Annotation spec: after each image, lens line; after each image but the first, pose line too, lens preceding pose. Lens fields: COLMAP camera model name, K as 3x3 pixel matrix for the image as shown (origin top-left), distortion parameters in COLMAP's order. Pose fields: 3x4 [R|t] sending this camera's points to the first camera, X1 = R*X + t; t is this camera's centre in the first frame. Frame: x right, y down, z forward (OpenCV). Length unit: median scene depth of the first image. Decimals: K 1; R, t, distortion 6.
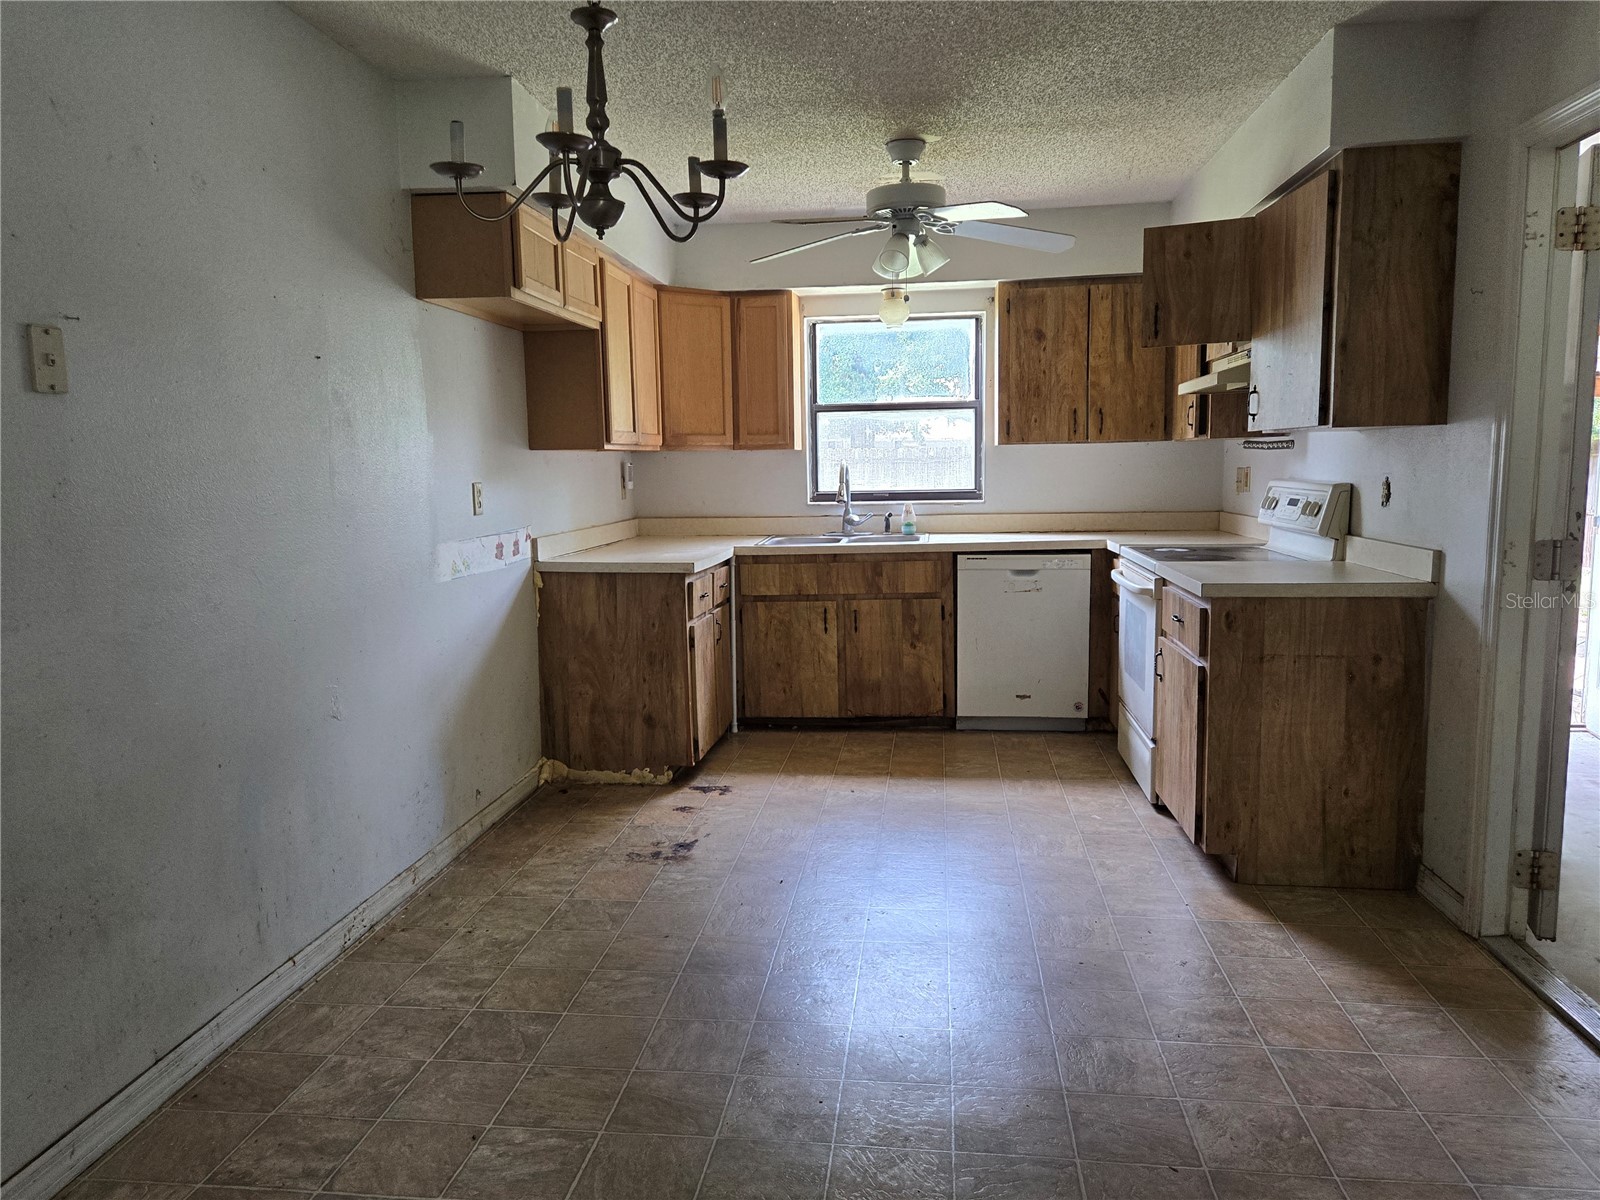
lens RADIAL K [[1125.5, 0, 803.6], [0, 1125.5, 607.7], [0, 0, 1]] dist [0.097418, -0.086705]
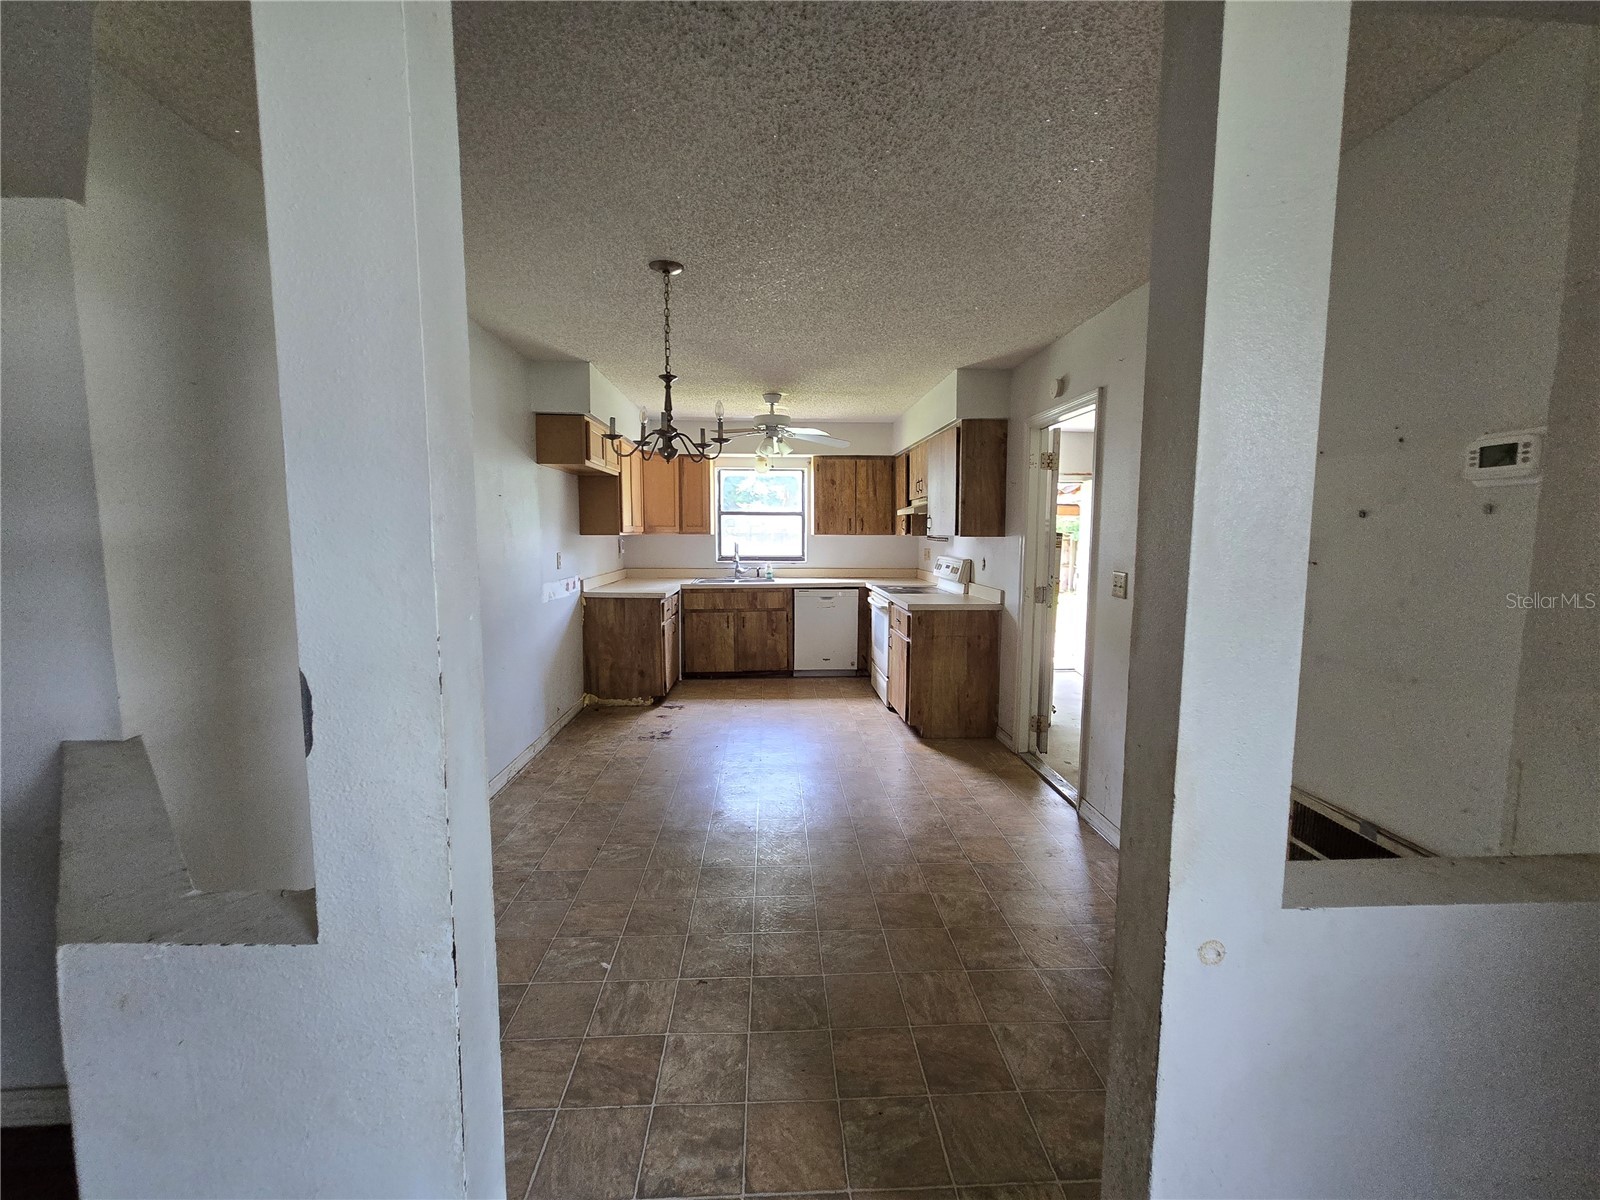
lens RADIAL K [[657.6, 0, 803.1], [0, 657.6, 598.3], [0, 0, 1]] dist [0.001625, 0.000624]
pose [[0.985448, 0.002328, 0.169962, -0.057622], [0.002344, 0.999625, -0.027285, 0.001966], [-0.169962, 0.027286, 0.985073, -0.190216]]
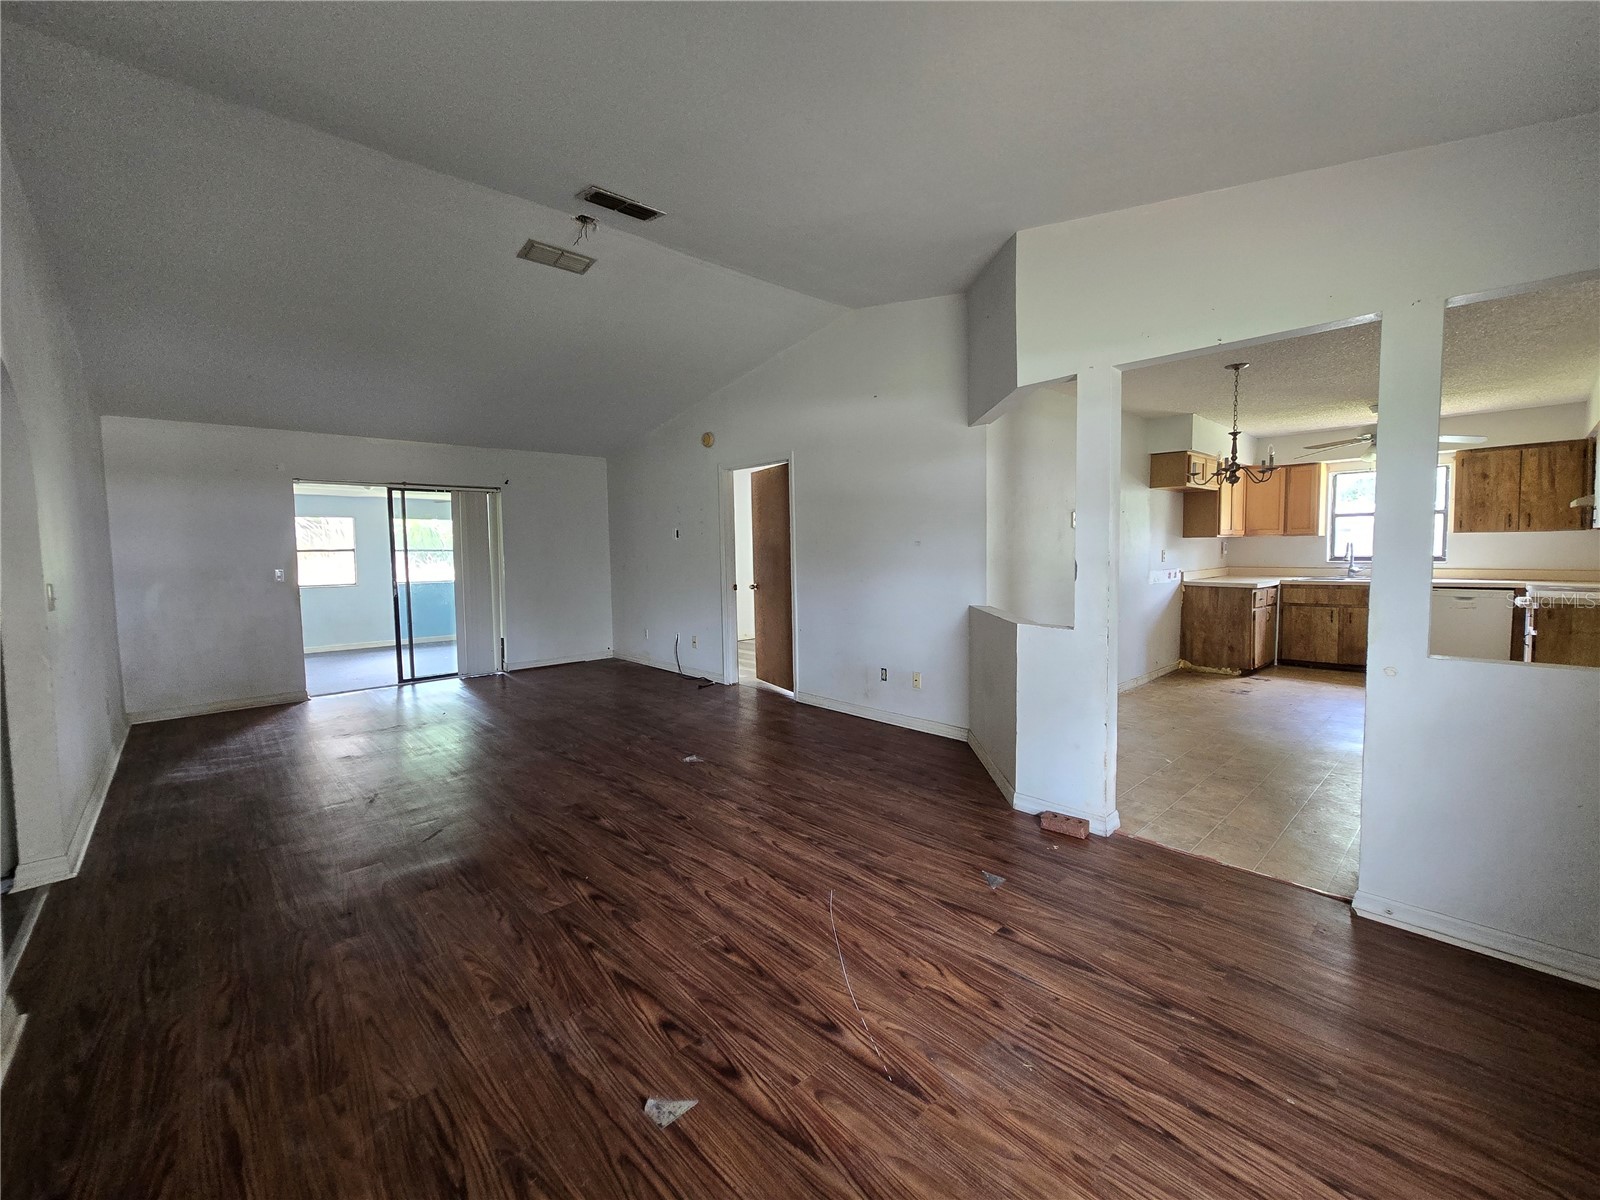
lens RADIAL K [[657.6, 0, 797.9], [0, 657.6, 589.2], [0, 0, 1]] dist [0.001625, 0.000624]
pose [[0.757426, 0.044857, -0.651379, 0.078549], [-0.080270, 0.996467, -0.024716, 0.088783], [0.647969, 0.071007, 0.758350, -0.727412]]
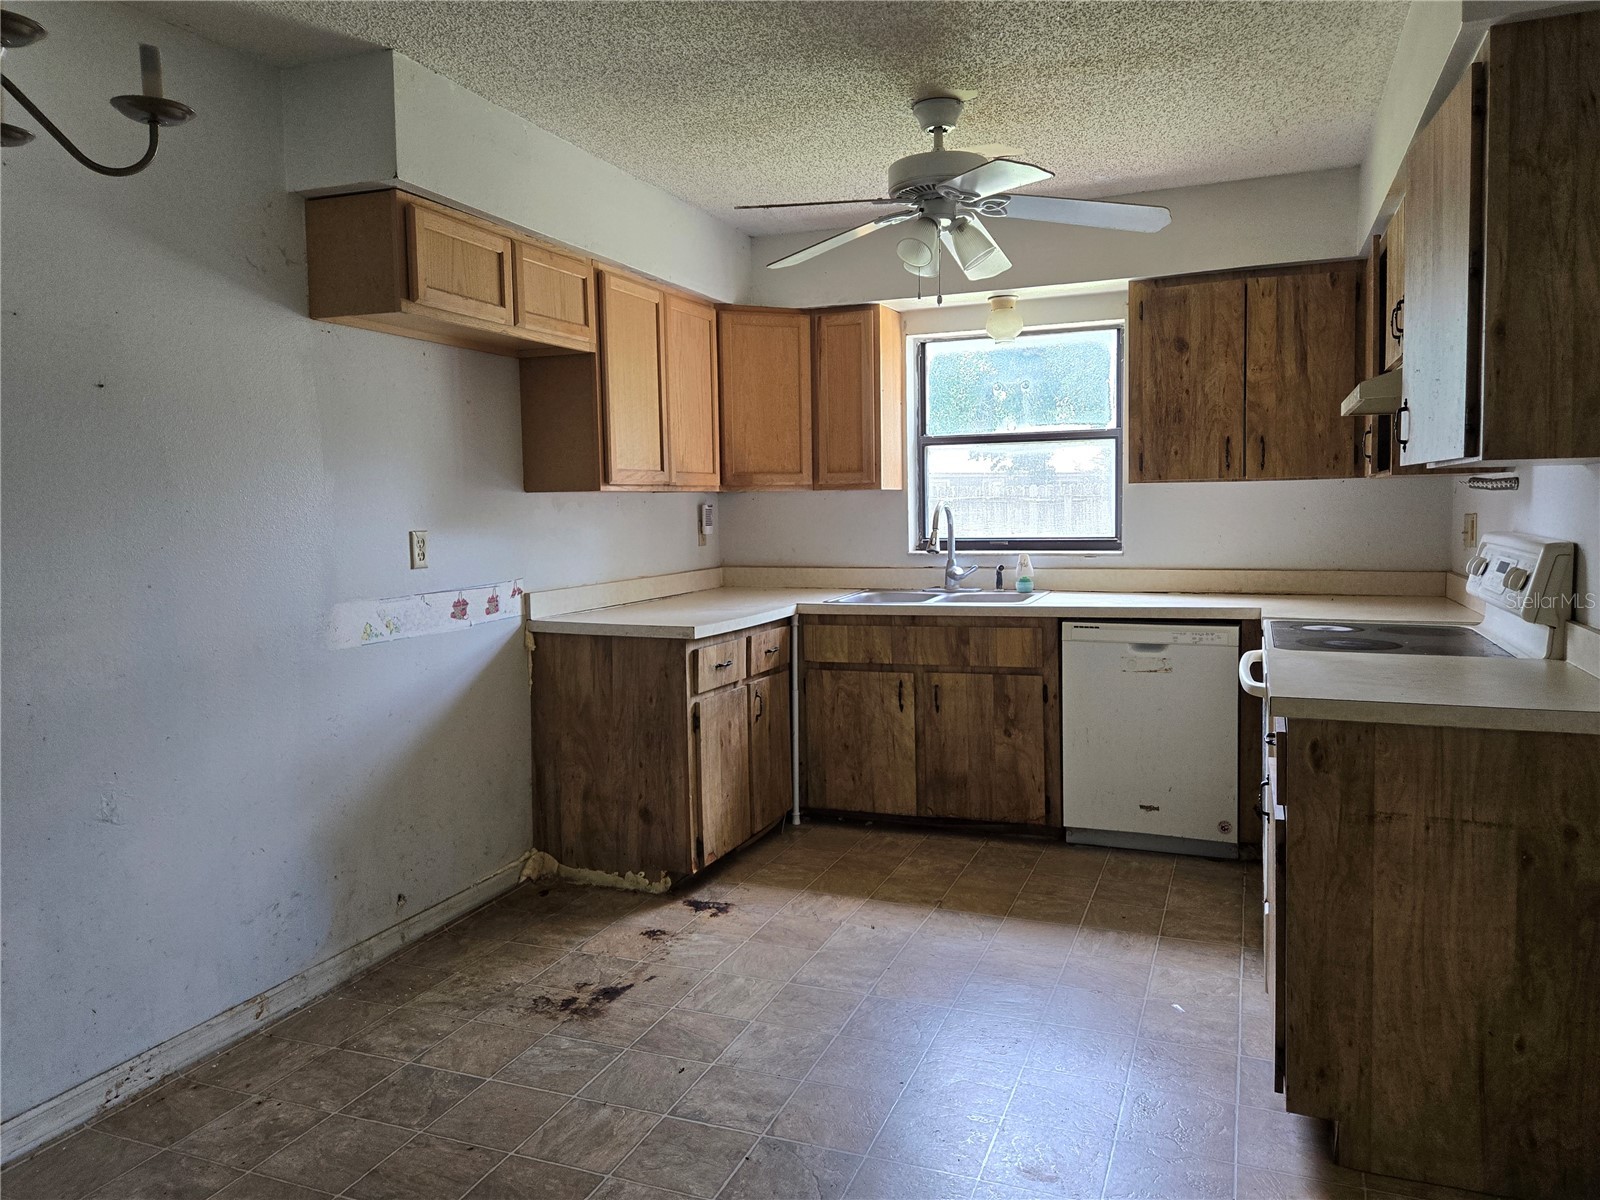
lens RADIAL K [[1125.5, 0, 813.6], [0, 1125.5, 583.1], [0, 0, 1]] dist [0.097418, -0.086705]
pose [[0.967808, 0.019242, -0.250954, 0.202453], [-0.032549, 0.998269, -0.048982, -0.035519], [0.249577, 0.055573, 0.966759, 0.227956]]
